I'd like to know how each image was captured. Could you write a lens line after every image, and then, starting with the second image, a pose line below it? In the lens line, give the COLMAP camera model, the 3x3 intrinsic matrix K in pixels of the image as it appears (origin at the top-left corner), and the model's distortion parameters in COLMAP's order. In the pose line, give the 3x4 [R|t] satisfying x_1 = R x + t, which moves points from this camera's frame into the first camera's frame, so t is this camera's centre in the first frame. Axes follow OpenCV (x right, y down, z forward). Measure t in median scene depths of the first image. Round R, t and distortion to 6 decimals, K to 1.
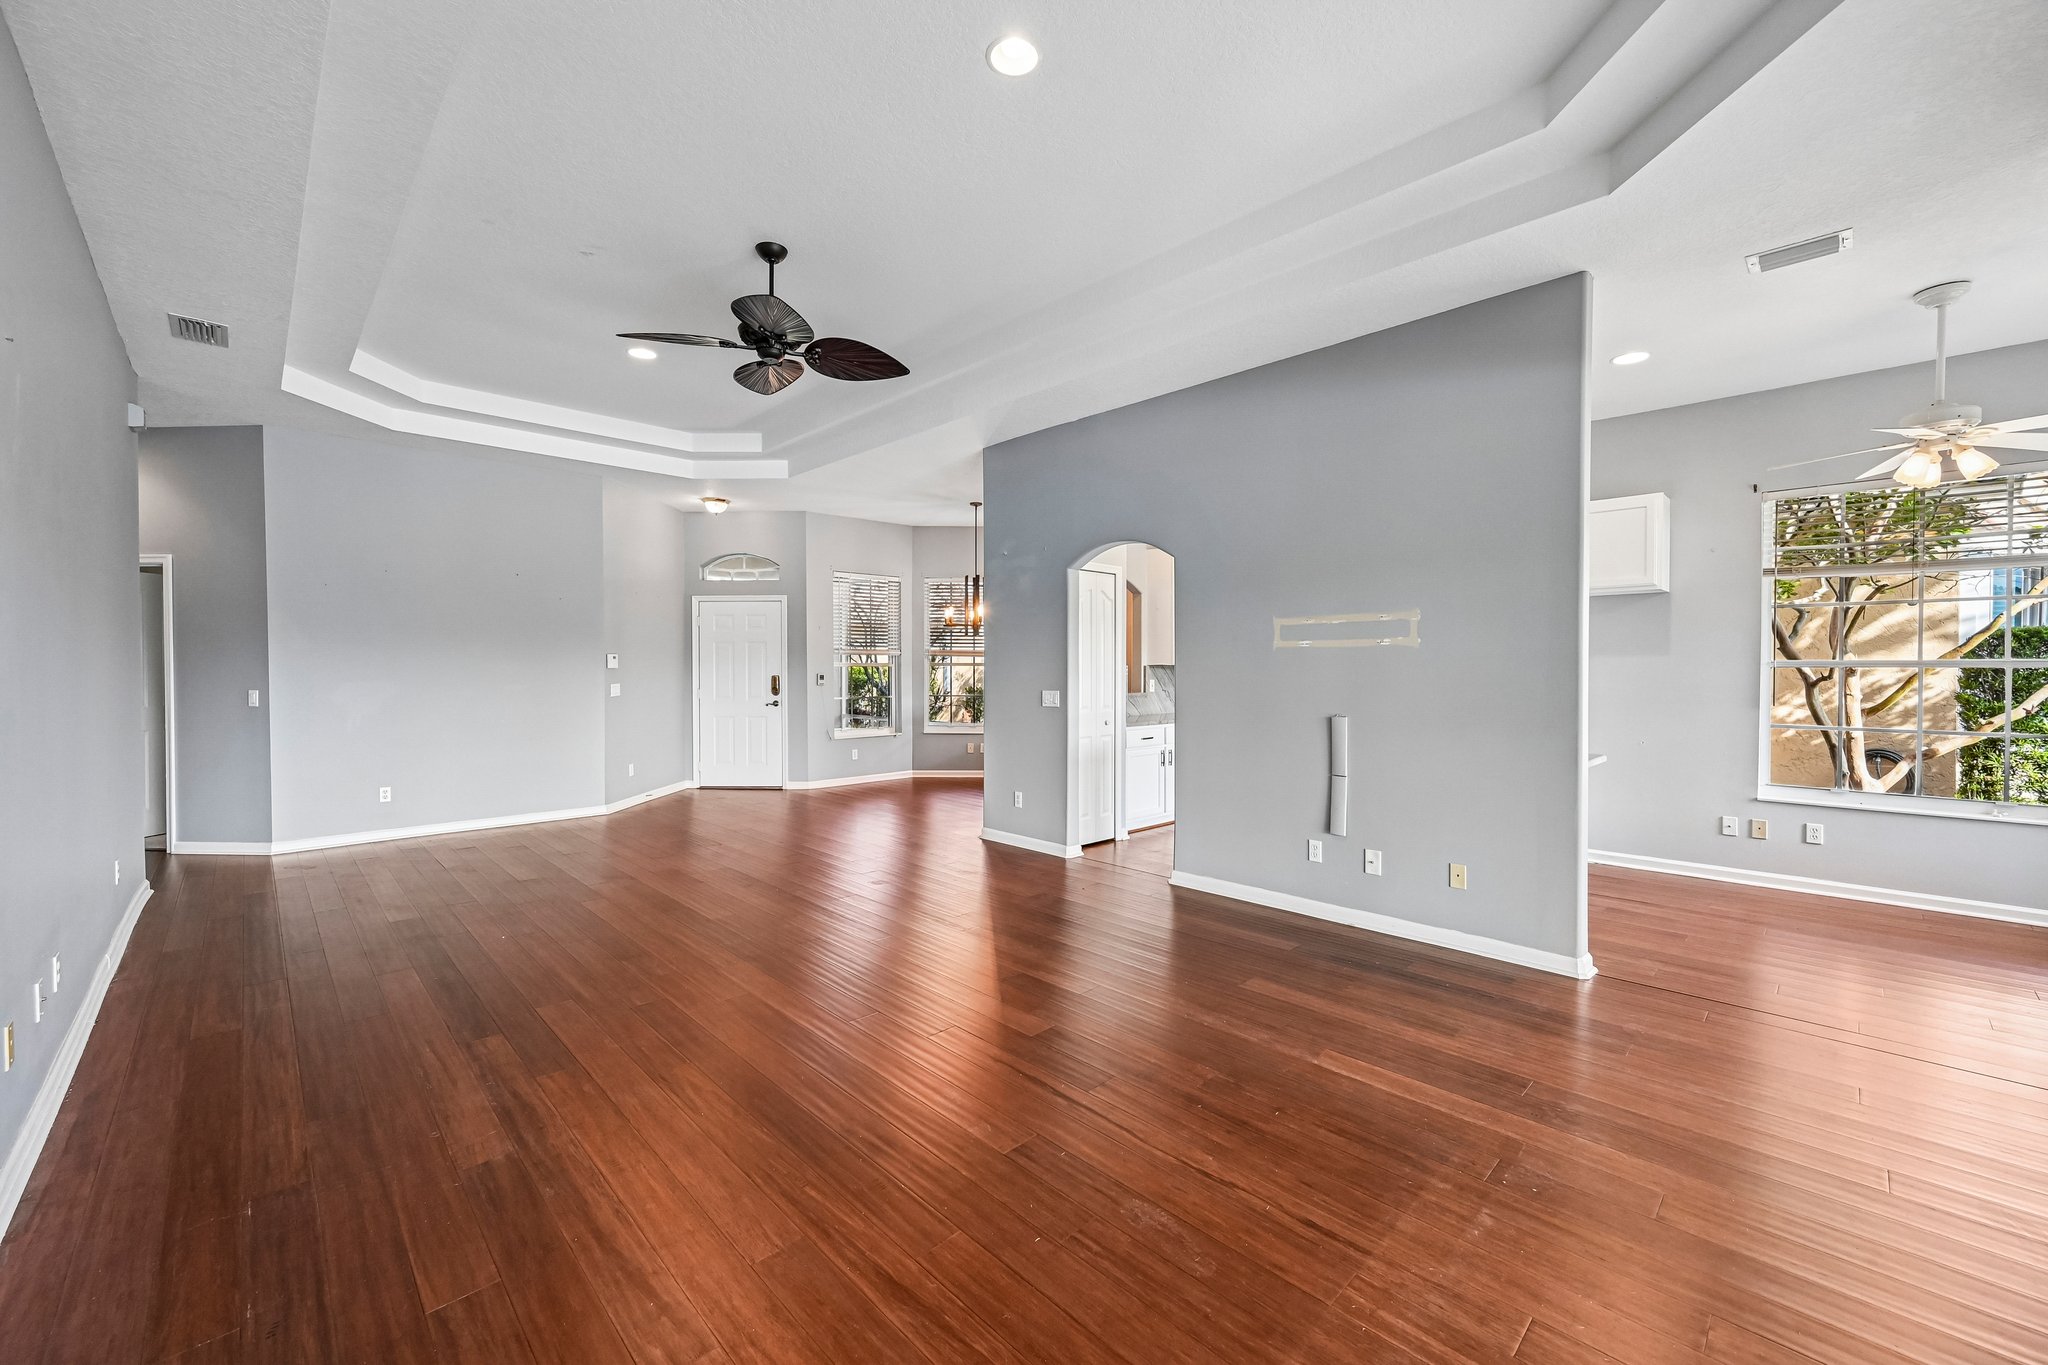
lens RADIAL K [[809.1, 0, 1028.1], [0, 809.1, 675.5], [0, 0, 1]] dist [0.000466, 0.000070]
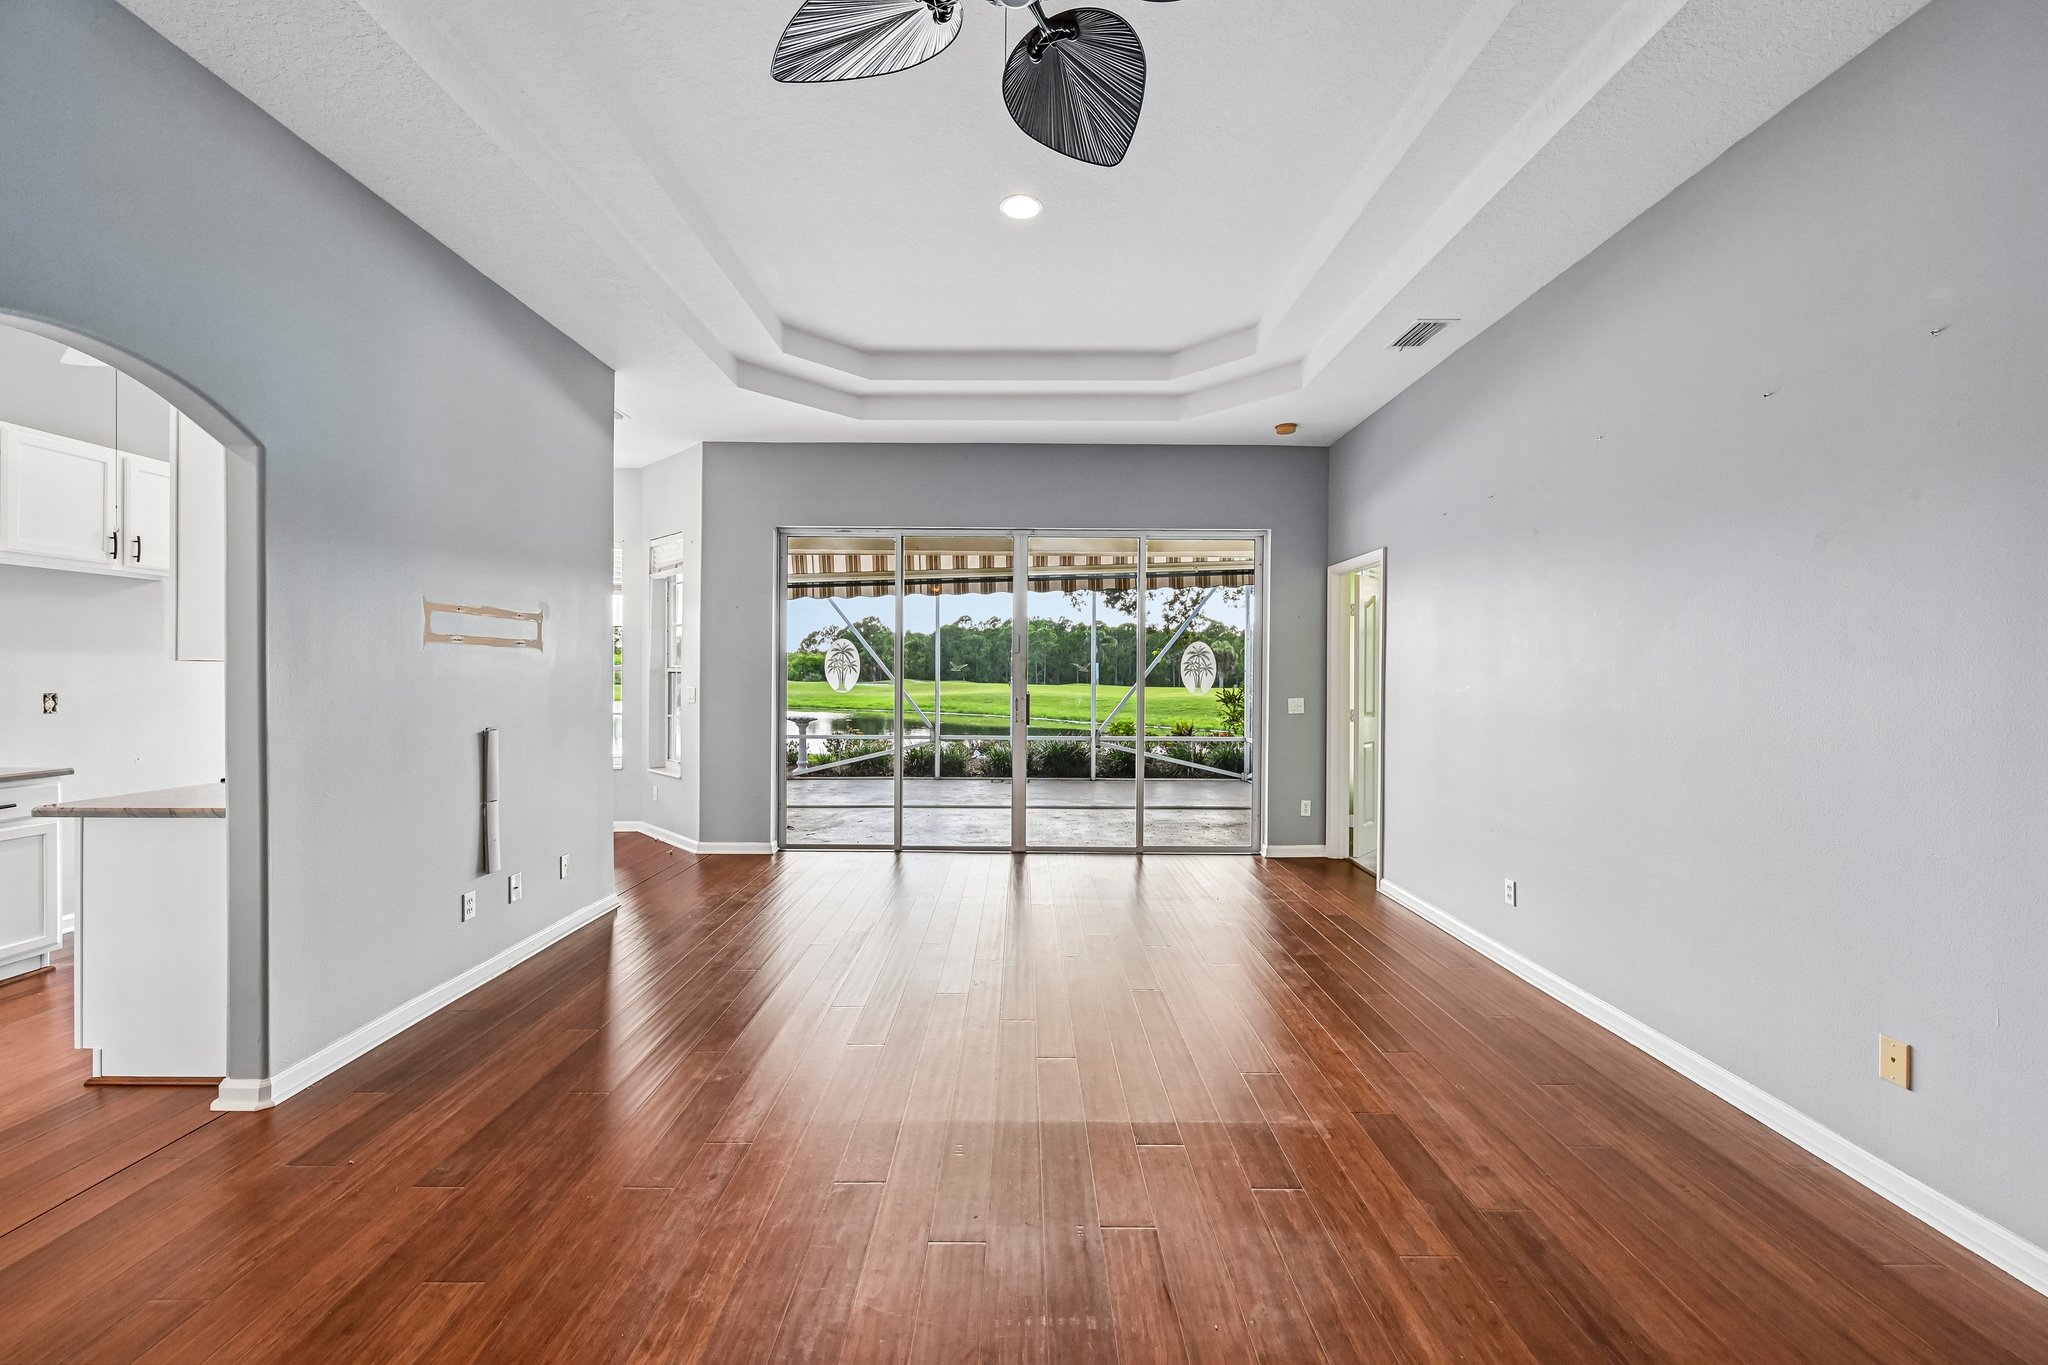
lens RADIAL K [[812.2, 0, 1024.1], [0, 812.2, 685.5], [0, 0, 1]] dist [-0.000029, -0.000050]
pose [[-0.711189, -0.012393, 0.702891, -0.501482], [0.001833, 0.999808, 0.019484, -0.007161], [-0.702998, 0.015145, -0.711030, 1.026253]]
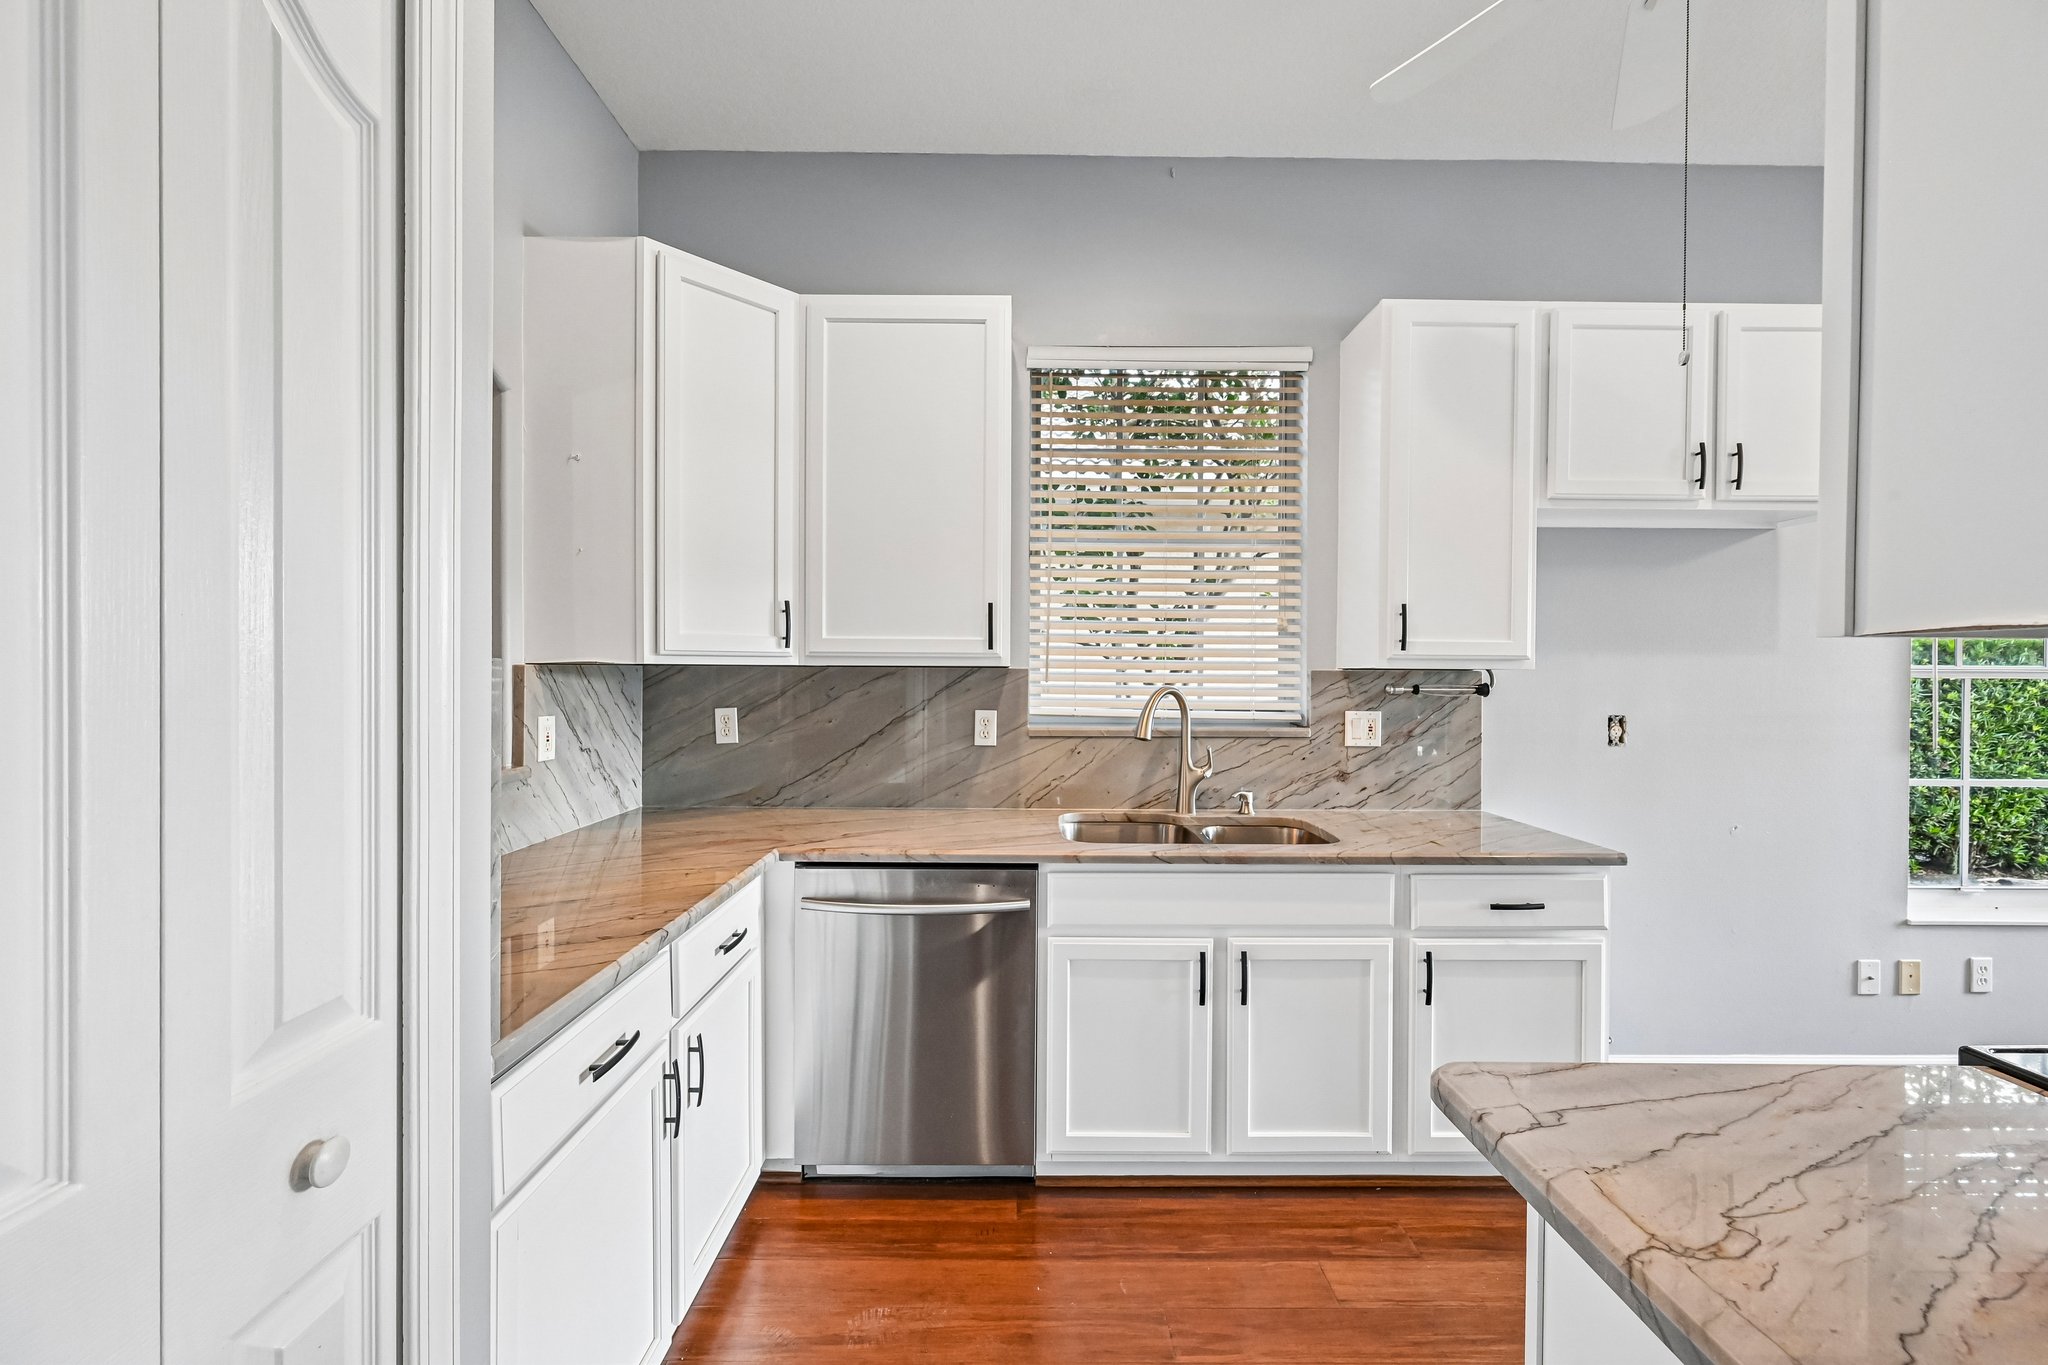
lens RADIAL K [[809.1, 0, 1028.1], [0, 809.1, 675.5], [0, 0, 1]] dist [0.000466, 0.000070]
pose [[0.696807, -0.000288, 0.717259, 0.104724], [0.002584, 0.999994, -0.002109, -0.011754], [-0.717254, 0.003323, 0.696804, 1.039416]]
